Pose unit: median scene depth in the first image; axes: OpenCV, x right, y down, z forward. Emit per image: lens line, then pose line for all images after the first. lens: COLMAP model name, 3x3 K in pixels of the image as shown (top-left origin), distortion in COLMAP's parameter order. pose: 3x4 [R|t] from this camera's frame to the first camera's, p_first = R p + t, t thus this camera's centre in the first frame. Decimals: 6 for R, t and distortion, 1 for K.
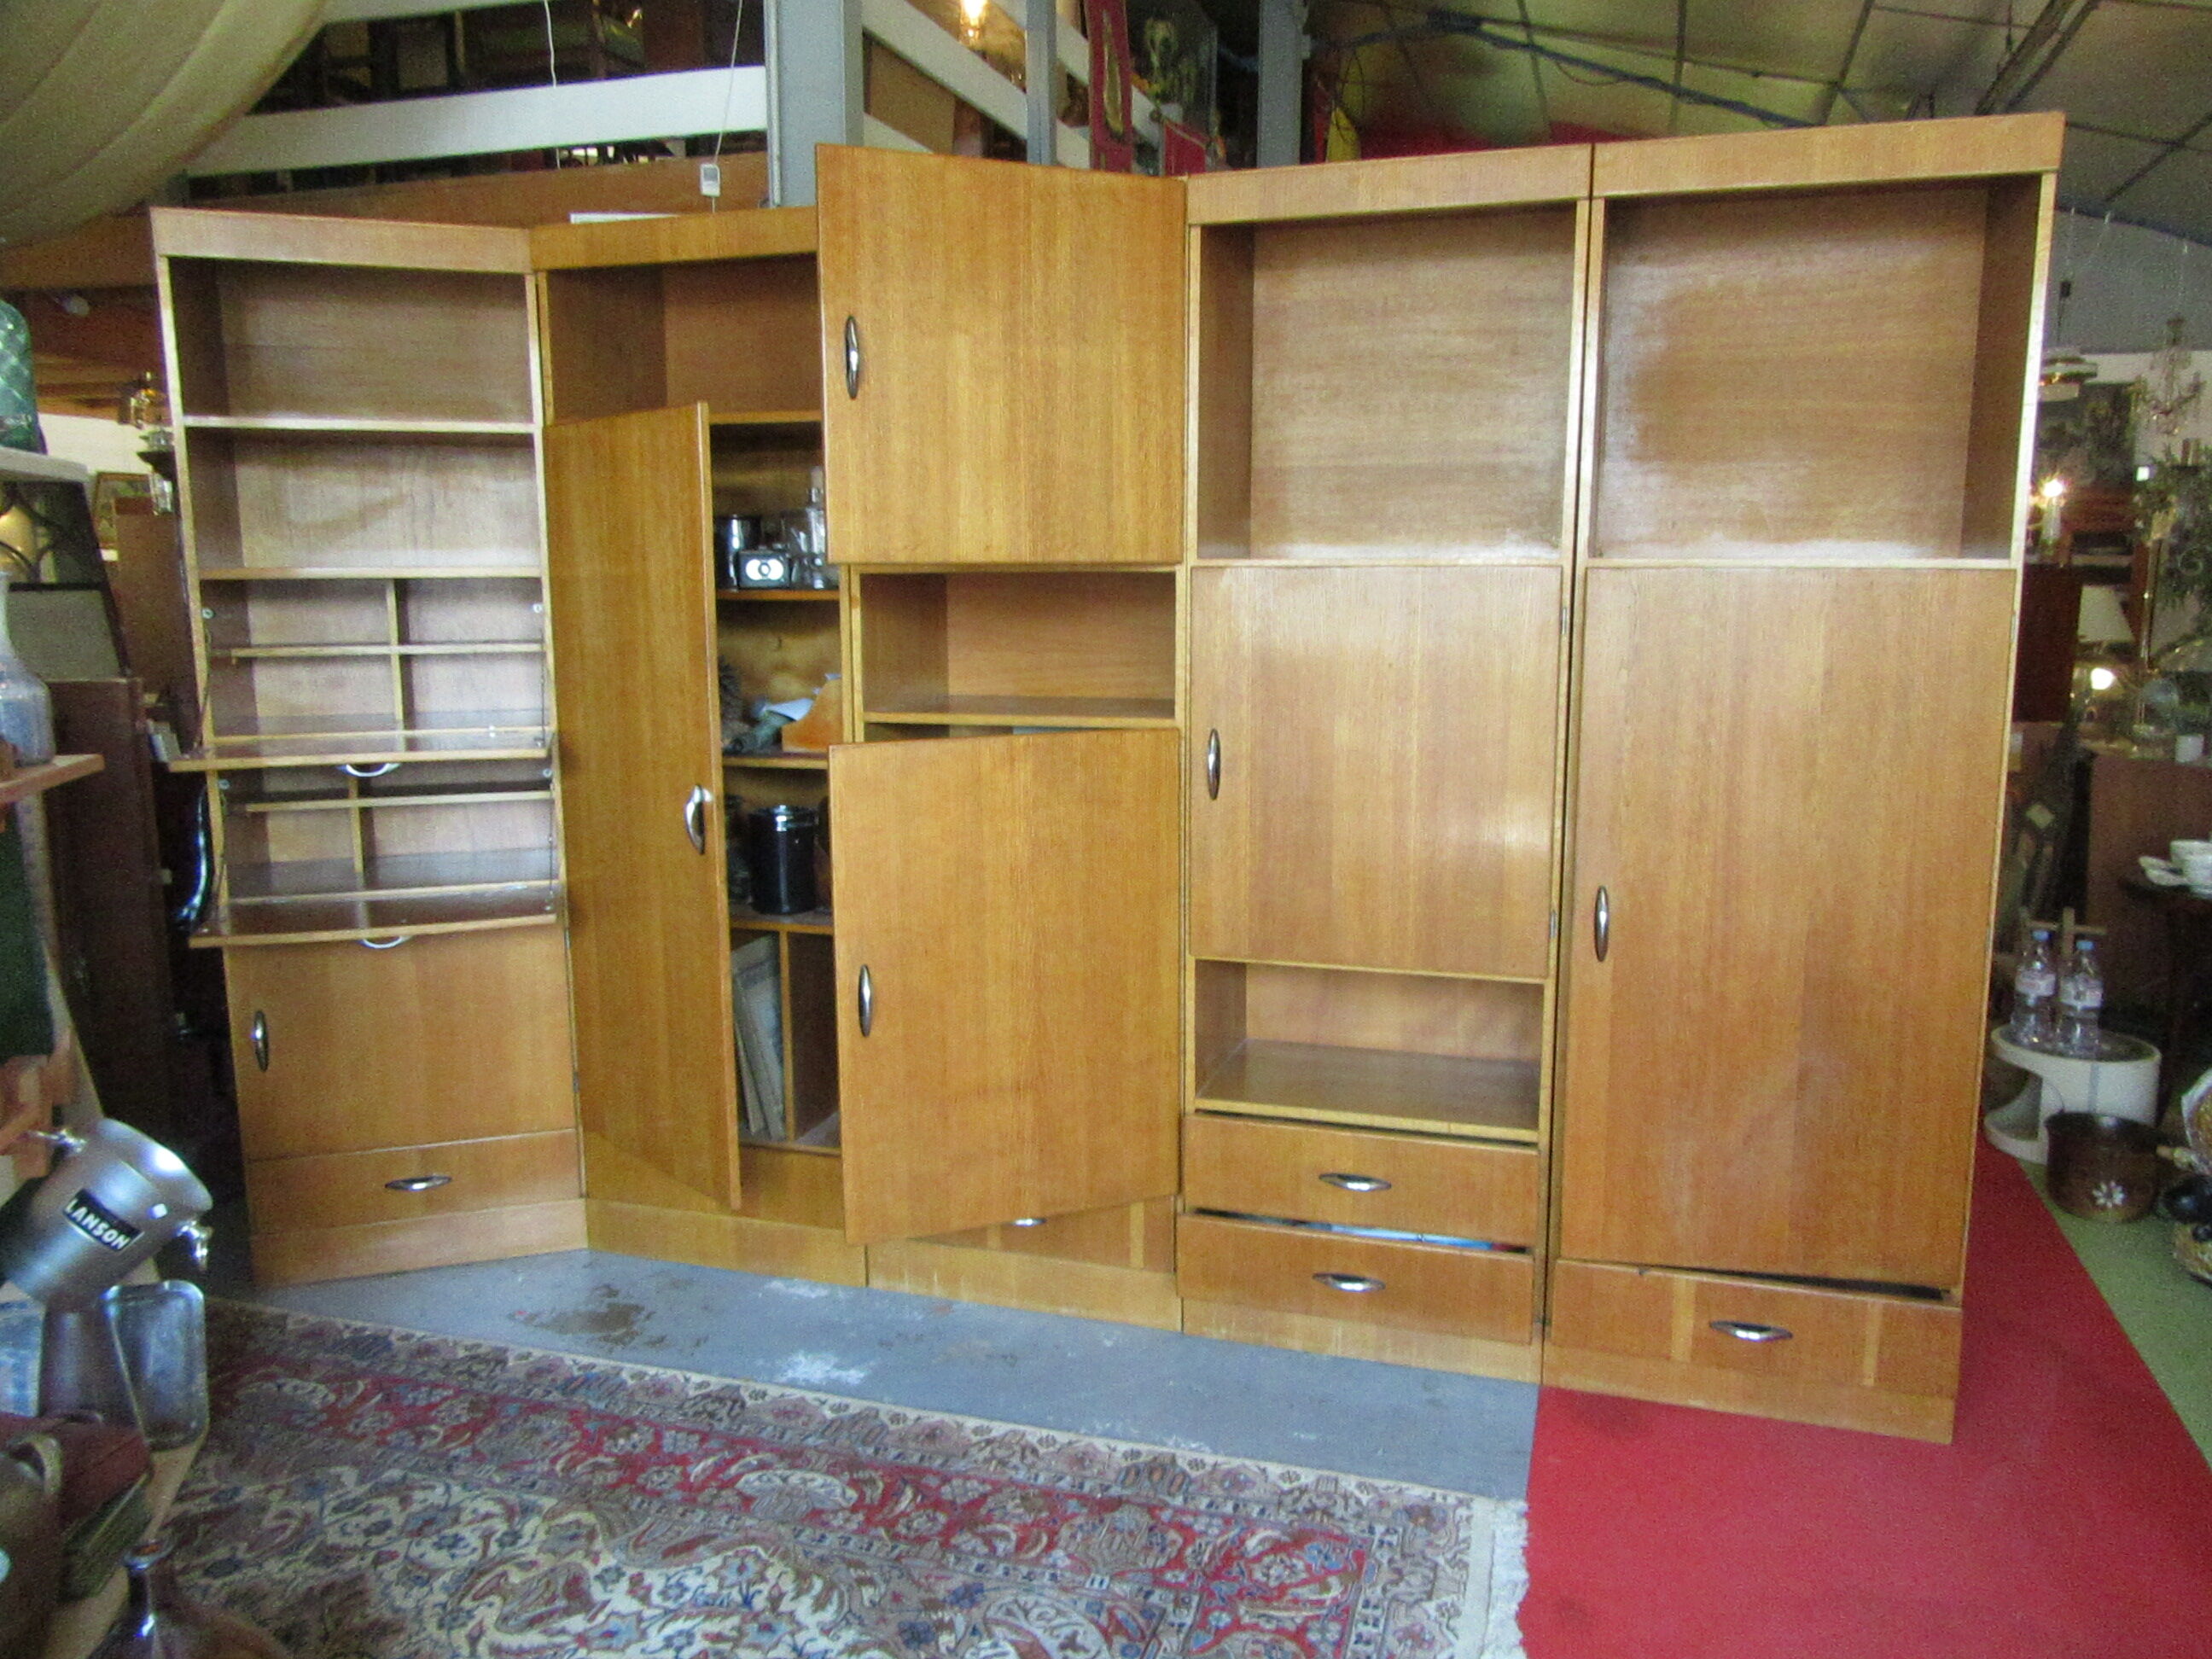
lens RADIAL K [[1644.7, 0, 1108.4], [0, 1644.7, 820.5], [0, 0, 1]] dist [-0.008054, 0.009349]
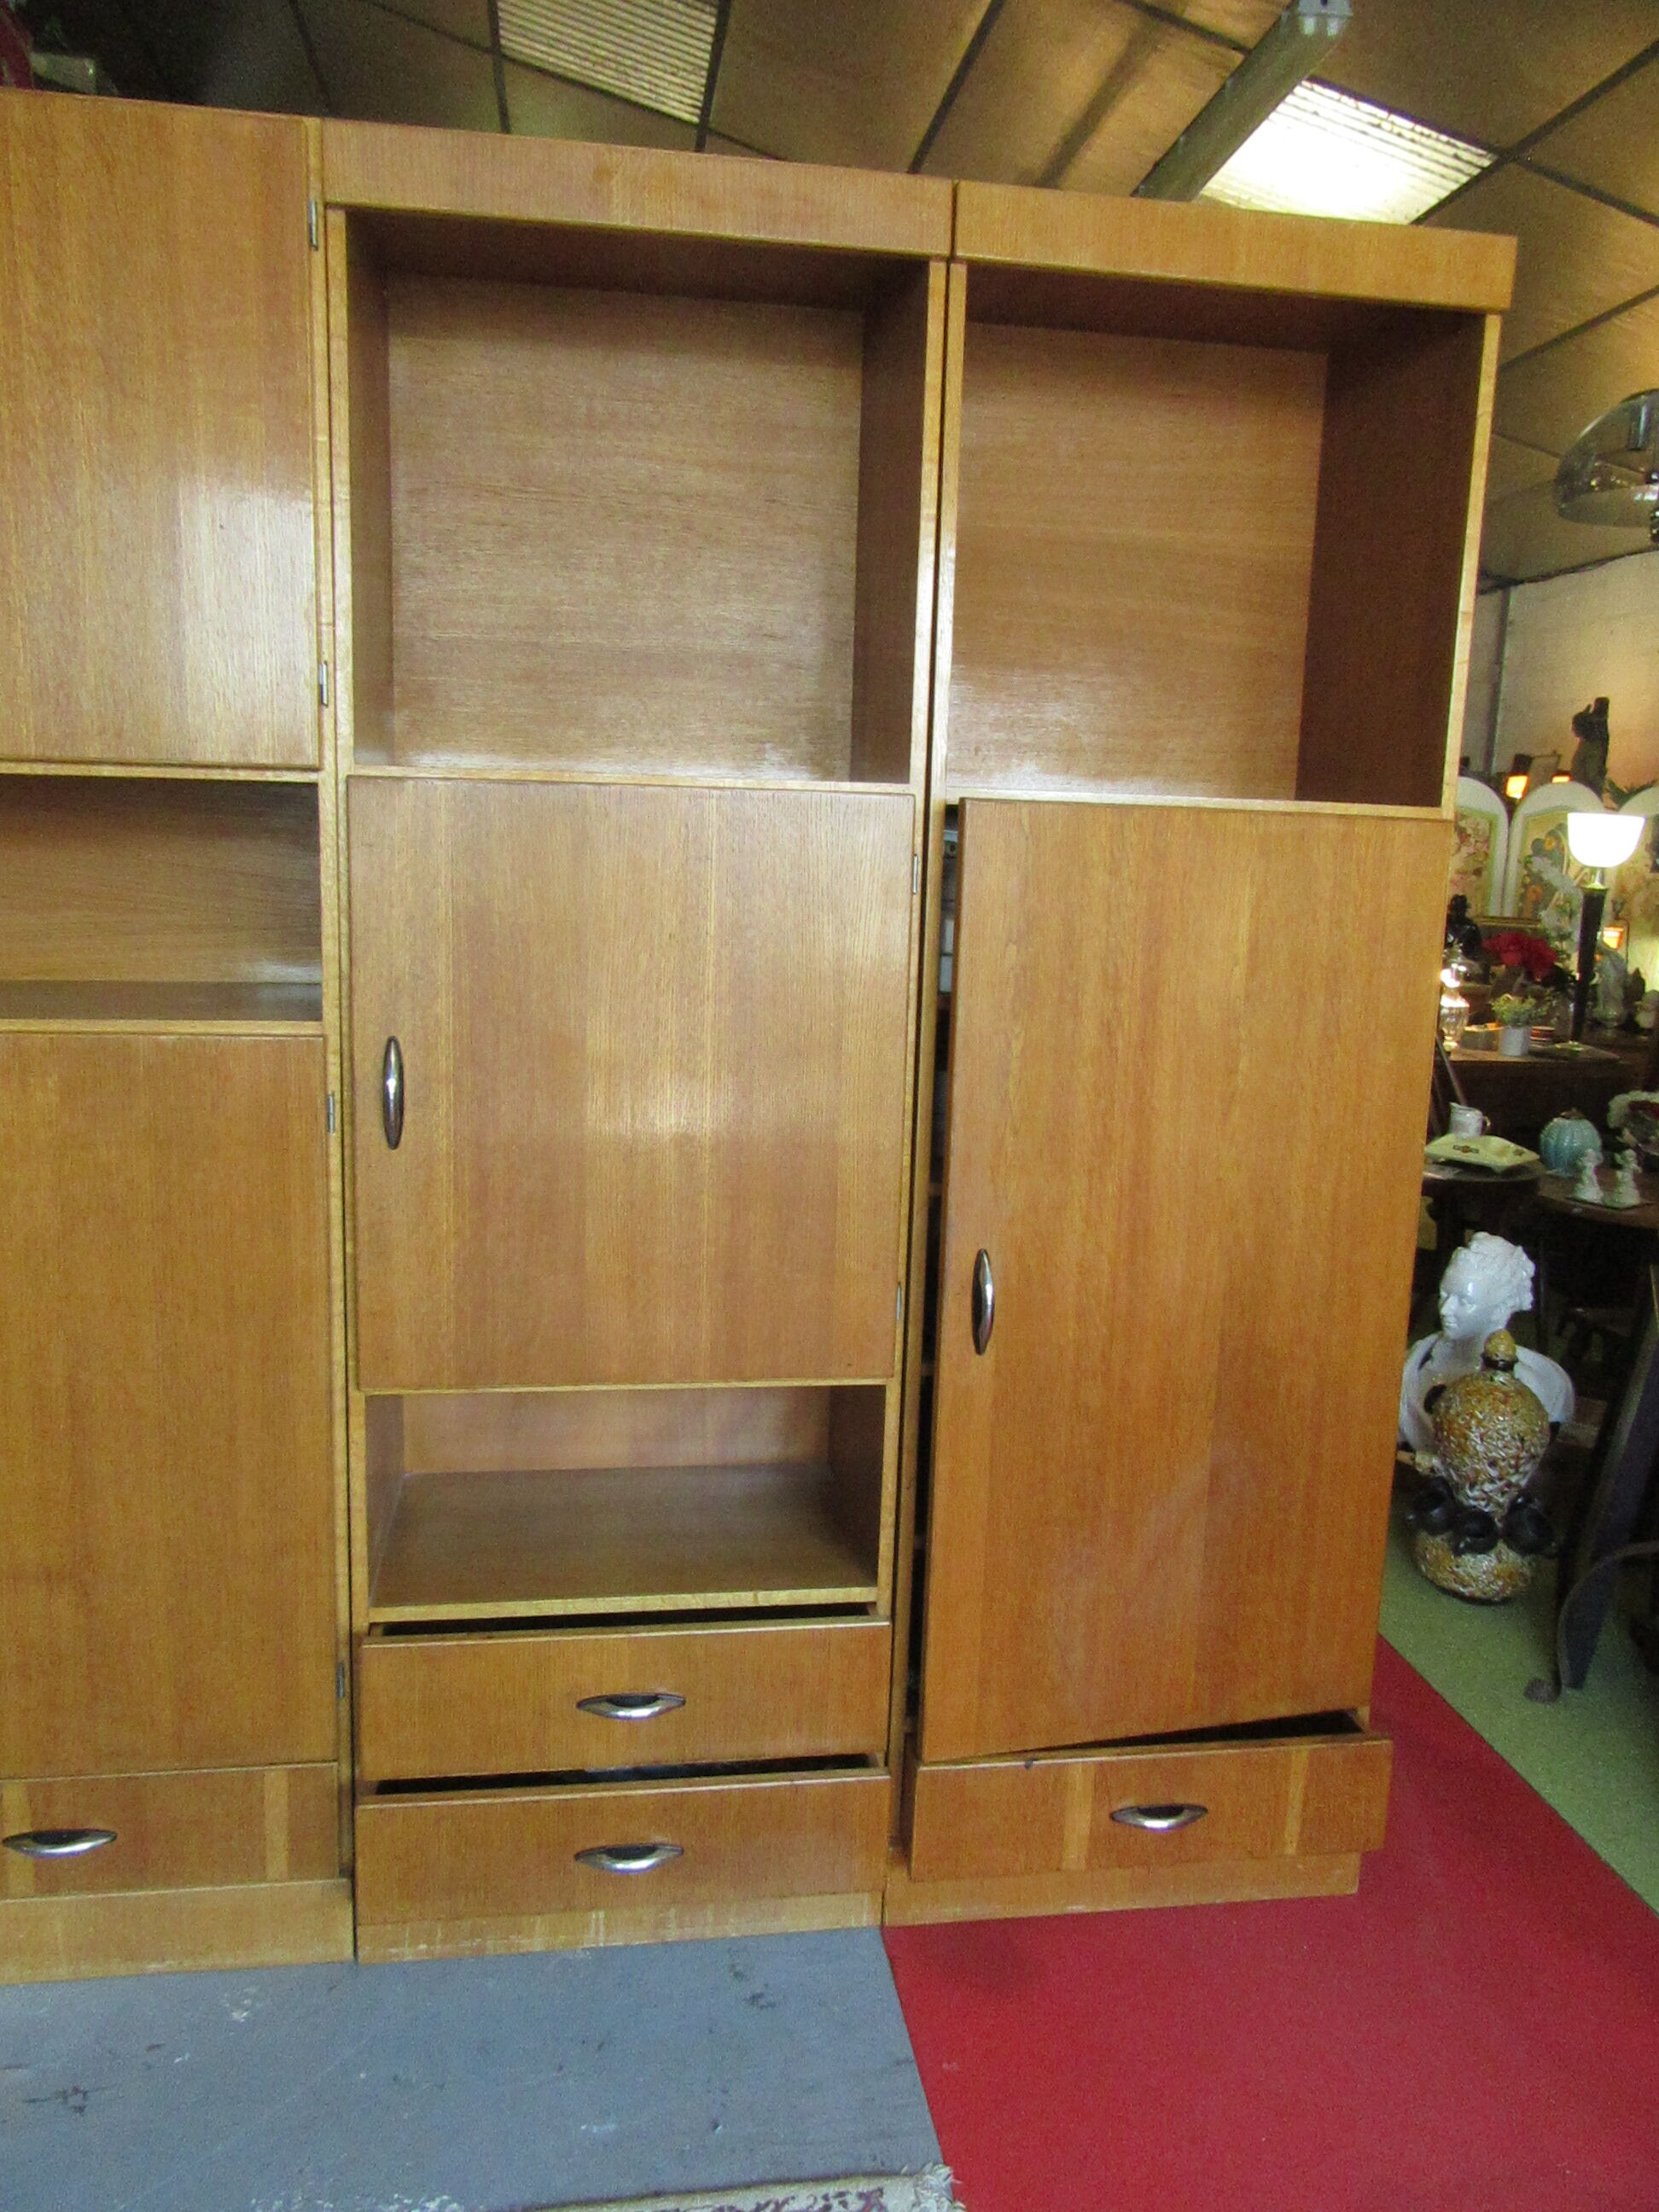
lens RADIAL K [[1644.7, 0, 823.3], [0, 1644.7, 1105.5], [0, 0, 1]] dist [-0.008054, 0.009349]
pose [[0.894380, -0.042712, 0.445263, -0.065601], [0.033537, 0.999032, 0.028469, -0.039611], [-0.446048, -0.010530, 0.894947, 0.347911]]
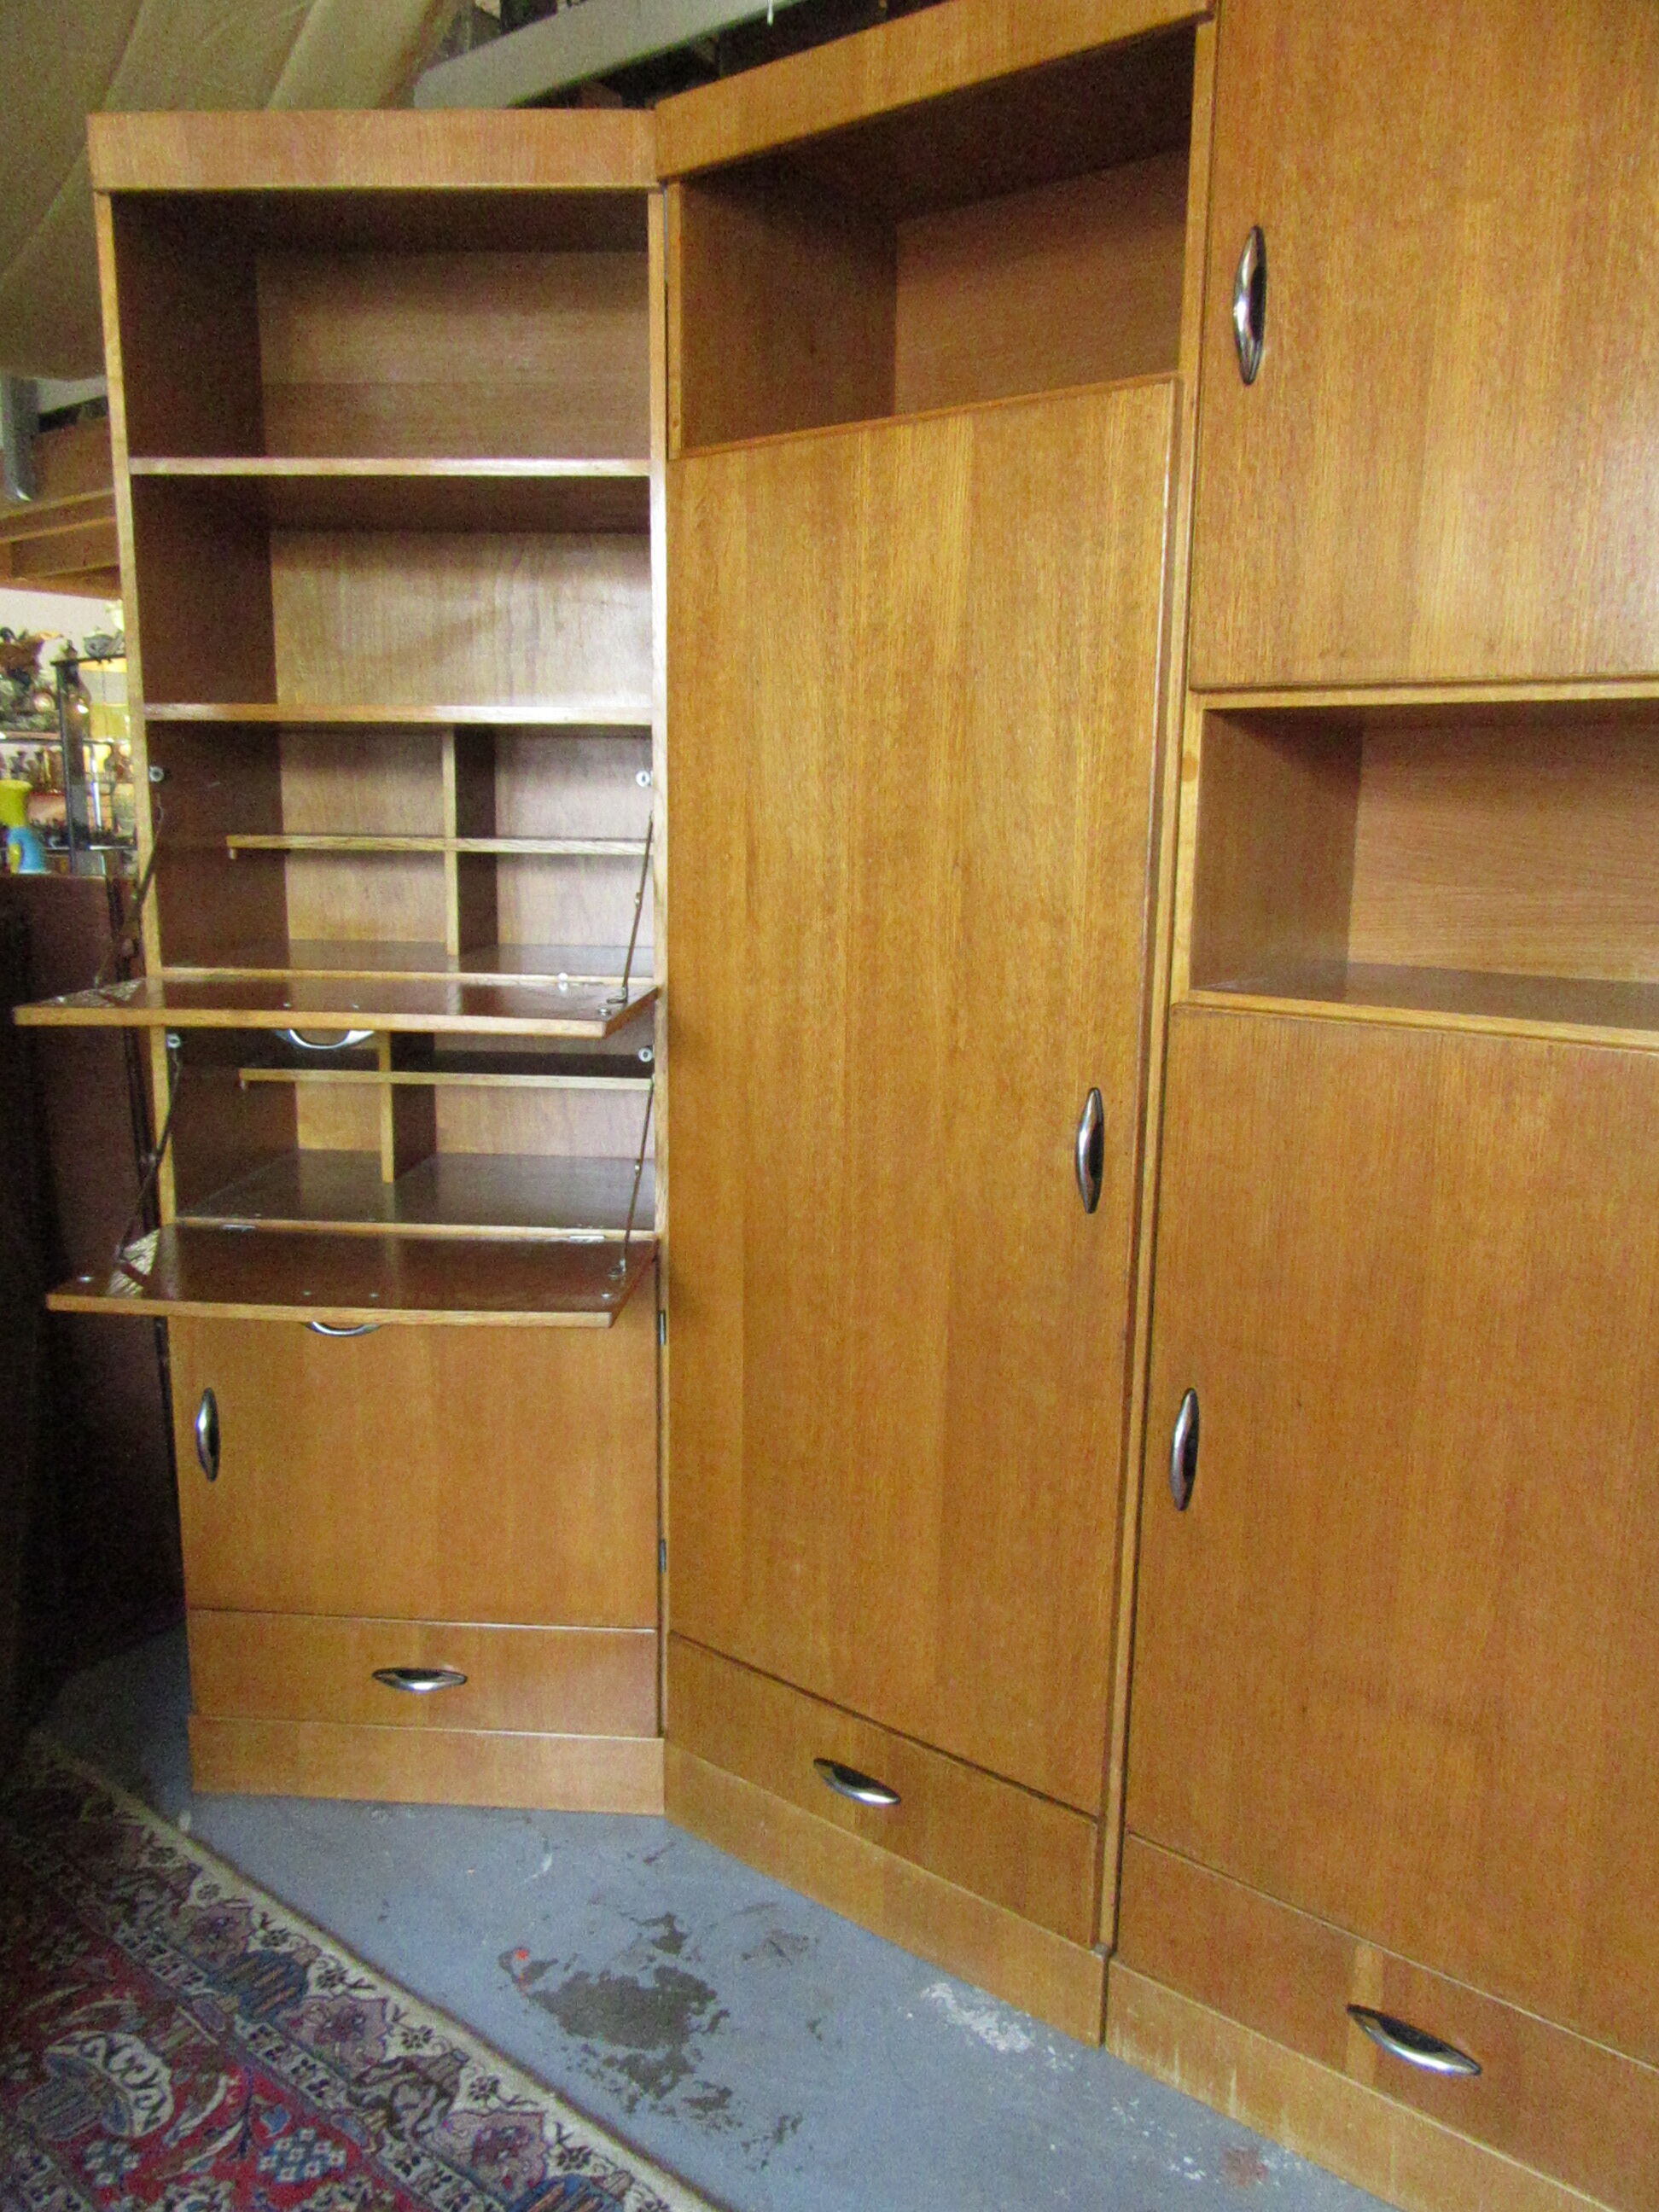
lens RADIAL K [[1644.7, 0, 812.8], [0, 1644.7, 1110.3], [0, 0, 1]] dist [-0.008054, 0.009349]
pose [[0.934863, 0.084397, -0.344831, -0.082068], [-0.075893, 0.996387, 0.038111, -0.040581], [0.346802, -0.009458, 0.937891, 0.505190]]
